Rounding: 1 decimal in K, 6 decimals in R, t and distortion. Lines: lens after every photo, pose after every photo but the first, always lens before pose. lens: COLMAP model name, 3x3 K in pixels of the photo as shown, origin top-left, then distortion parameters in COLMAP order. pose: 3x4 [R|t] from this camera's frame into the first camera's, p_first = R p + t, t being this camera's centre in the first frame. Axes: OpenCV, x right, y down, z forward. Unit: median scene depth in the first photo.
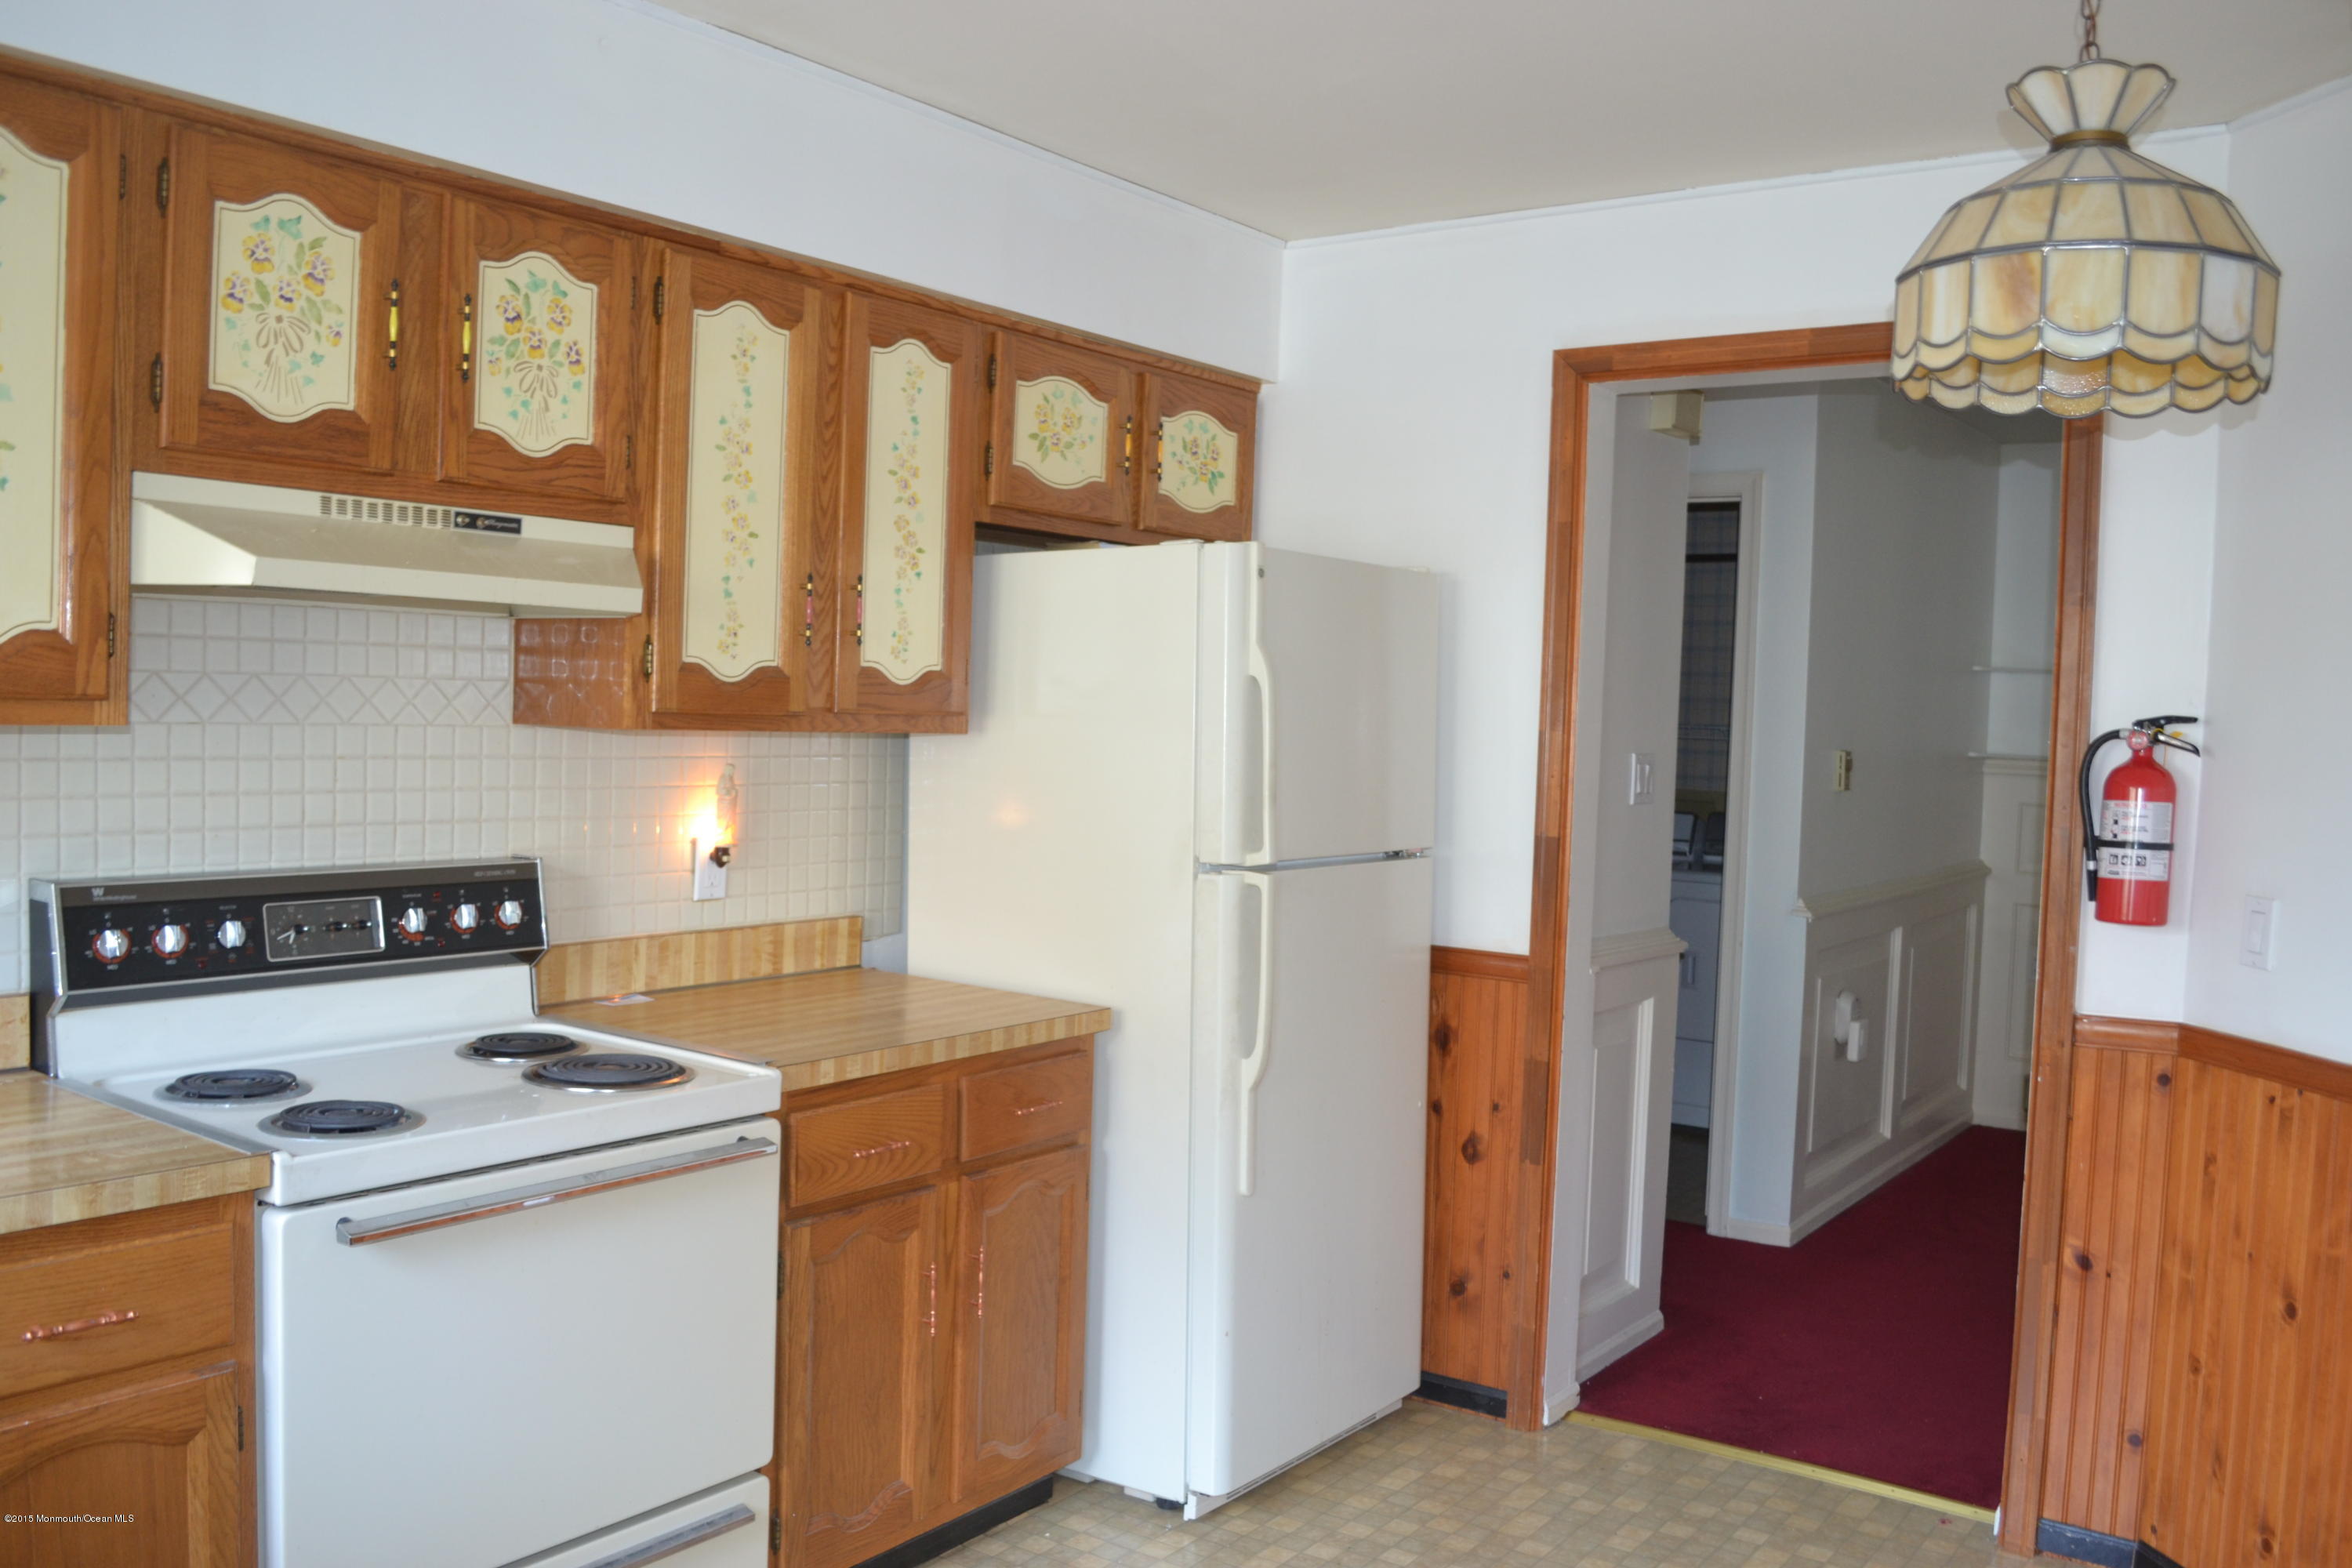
lens RADIAL K [[1932.2, 0, 1174.3], [0, 1932.2, 798.7], [0, 0, 1]] dist [-0.087832, 0.017031]
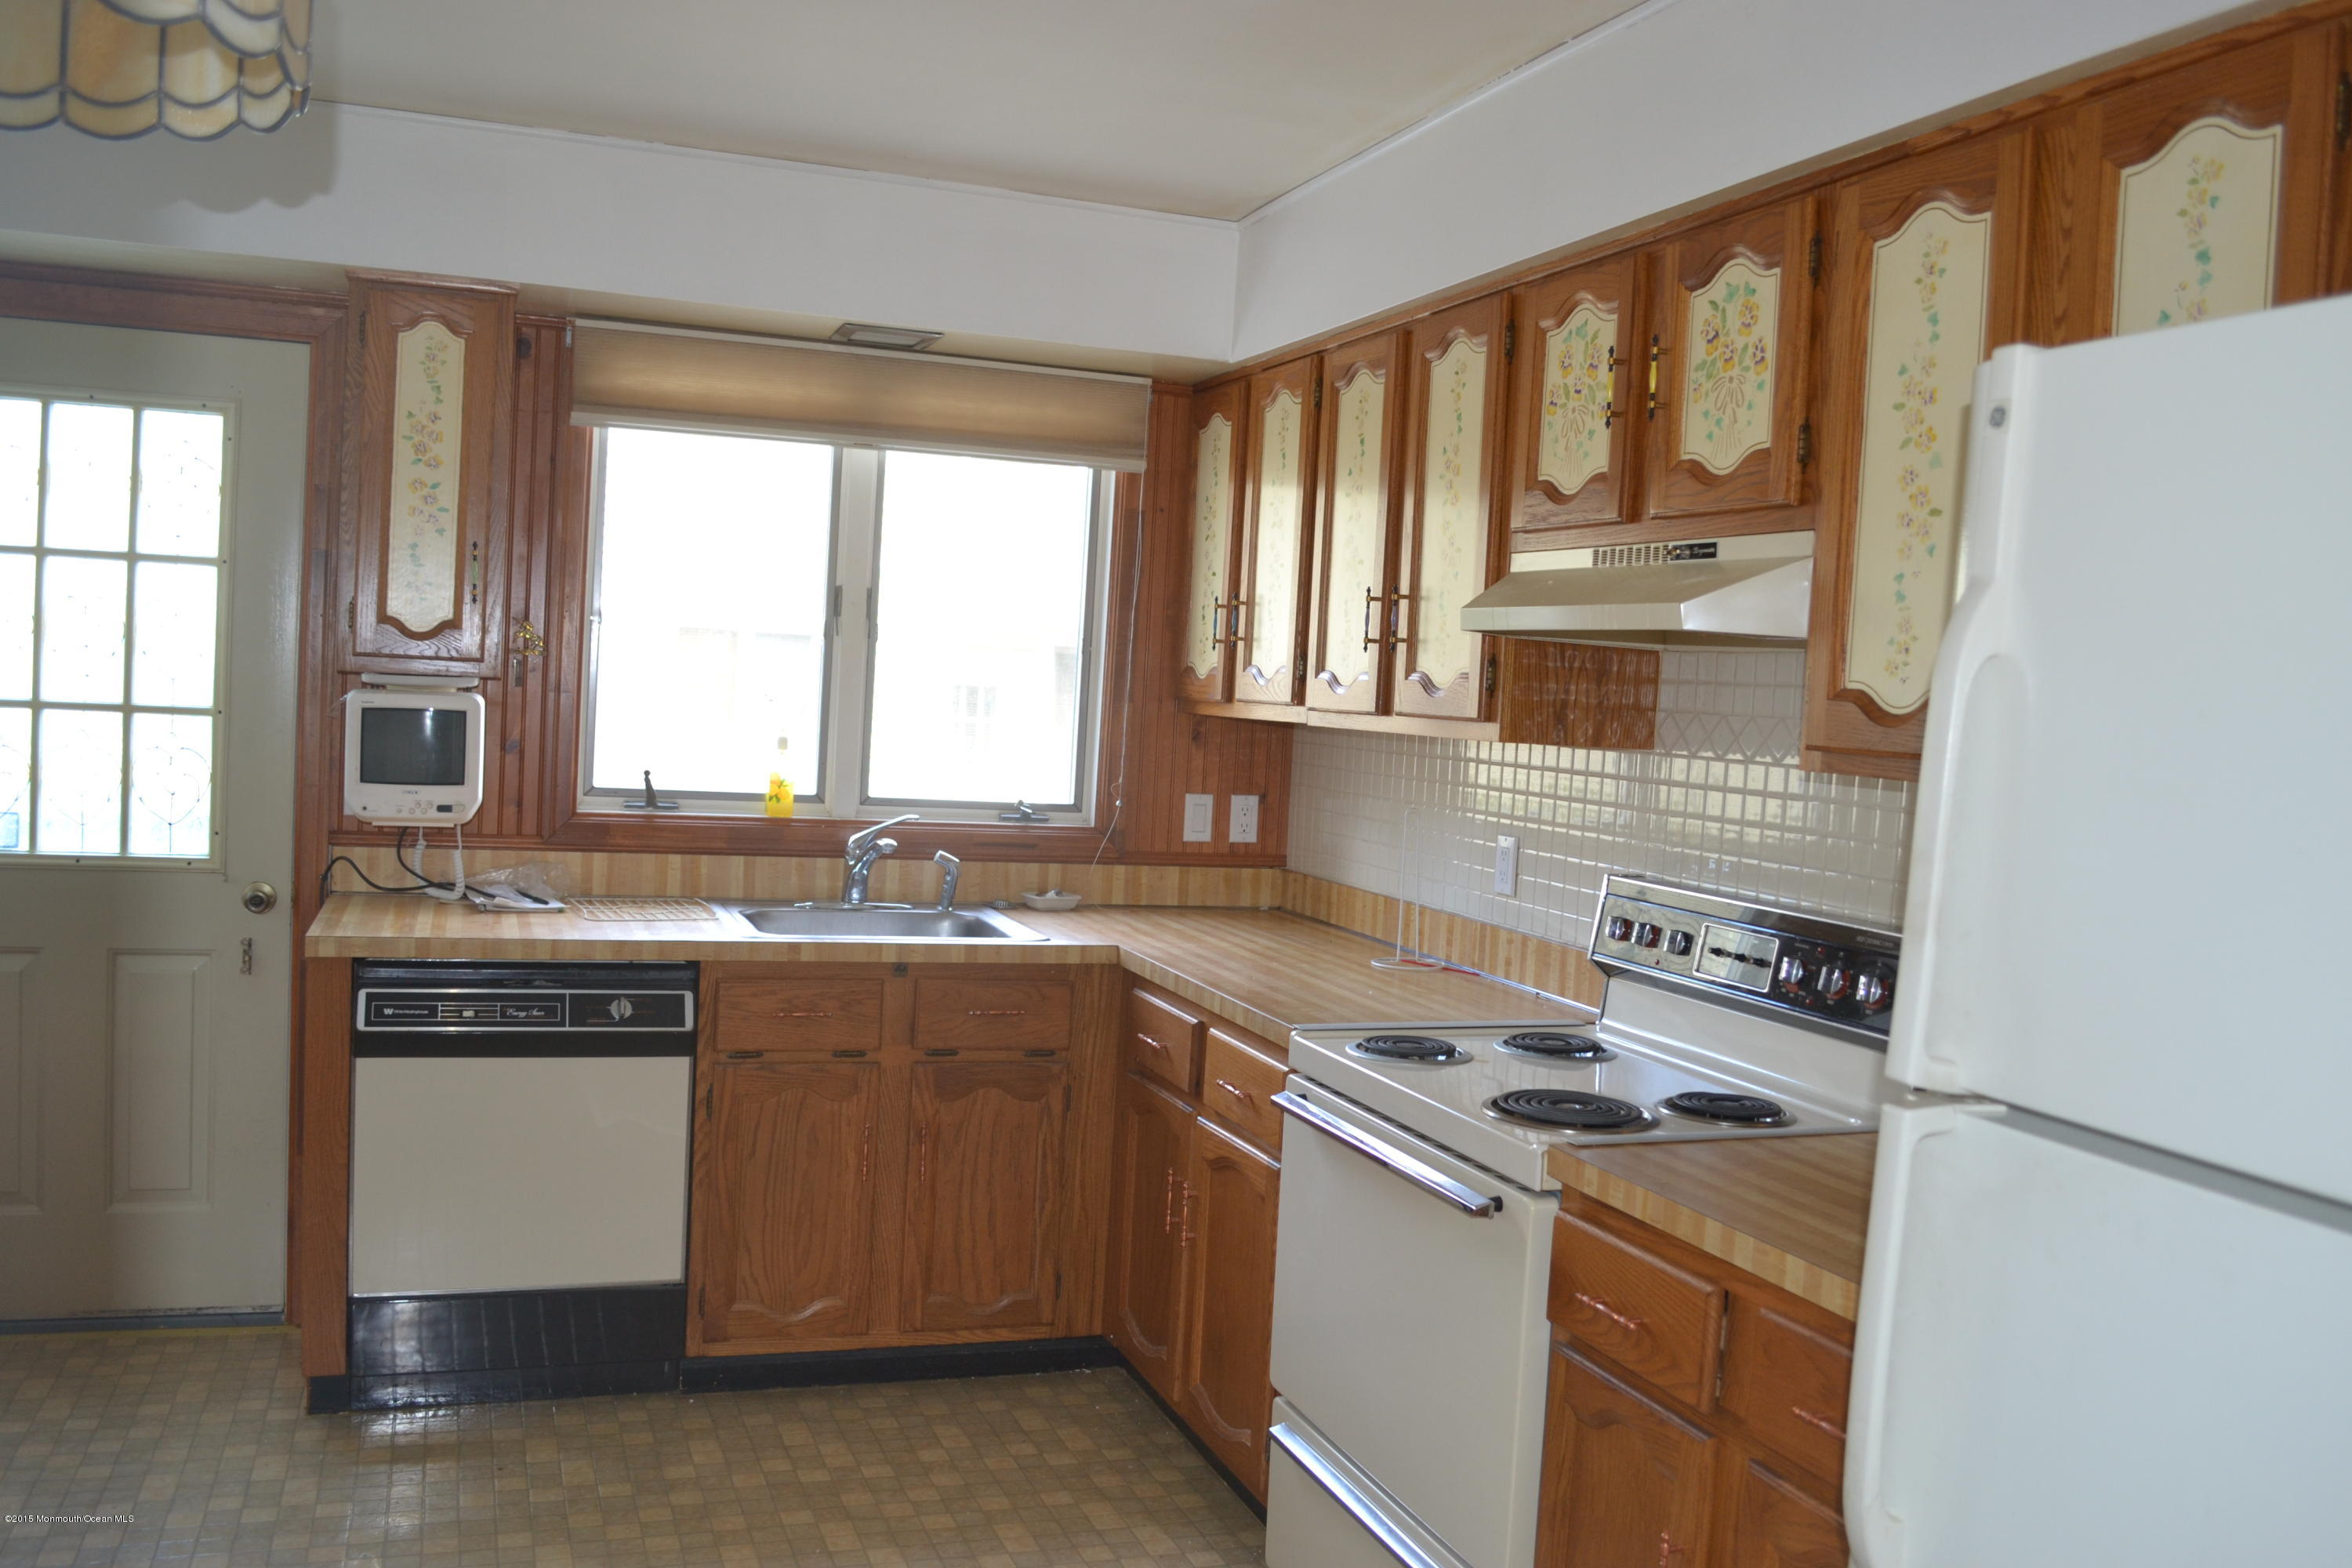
lens RADIAL K [[1932.2, 0, 1174.3], [0, 1932.2, 798.7], [0, 0, 1]] dist [-0.087832, 0.017031]
pose [[-0.555514, -0.014175, -0.831387, 0.512096], [-0.112800, 0.991897, 0.058458, -0.037827], [0.823821, 0.126254, -0.552611, 1.121722]]
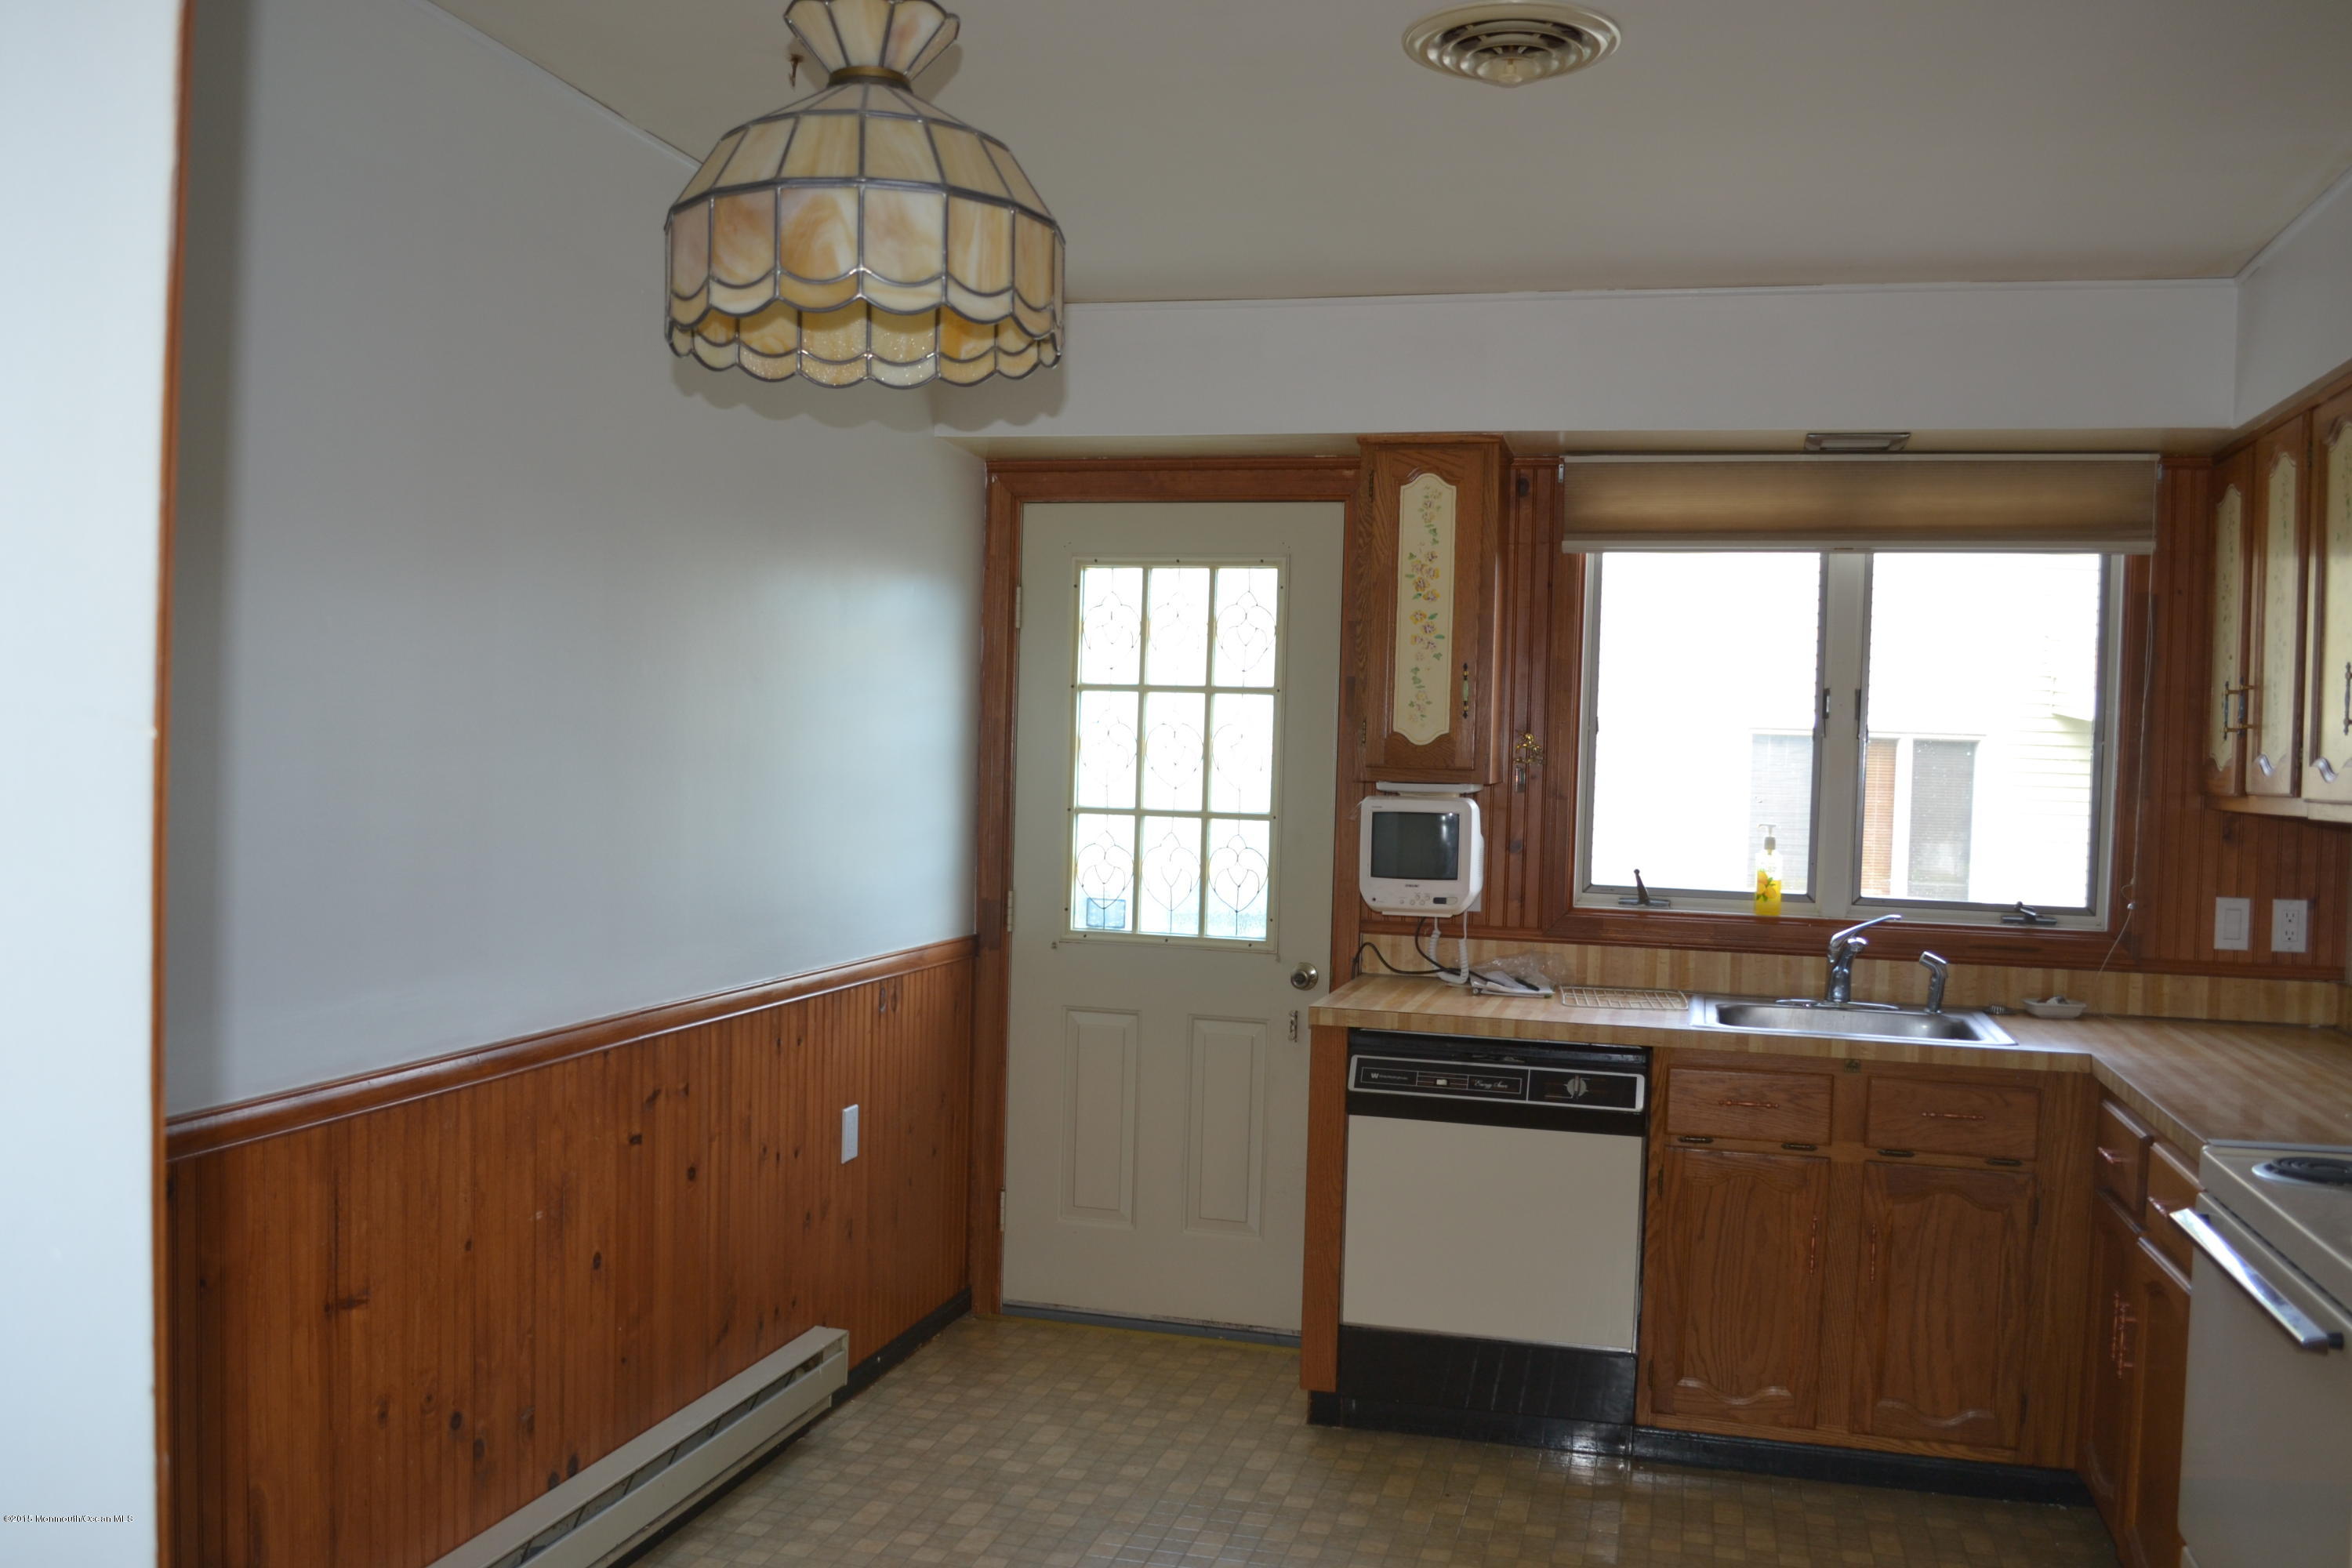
lens RADIAL K [[1932.2, 0, 1174.3], [0, 1932.2, 798.7], [0, 0, 1]] dist [-0.087832, 0.017031]
pose [[-0.933620, -0.049435, -0.354838, 0.441806], [-0.075141, 0.995424, 0.059026, -0.047162], [0.350297, 0.081771, -0.933063, 1.267769]]
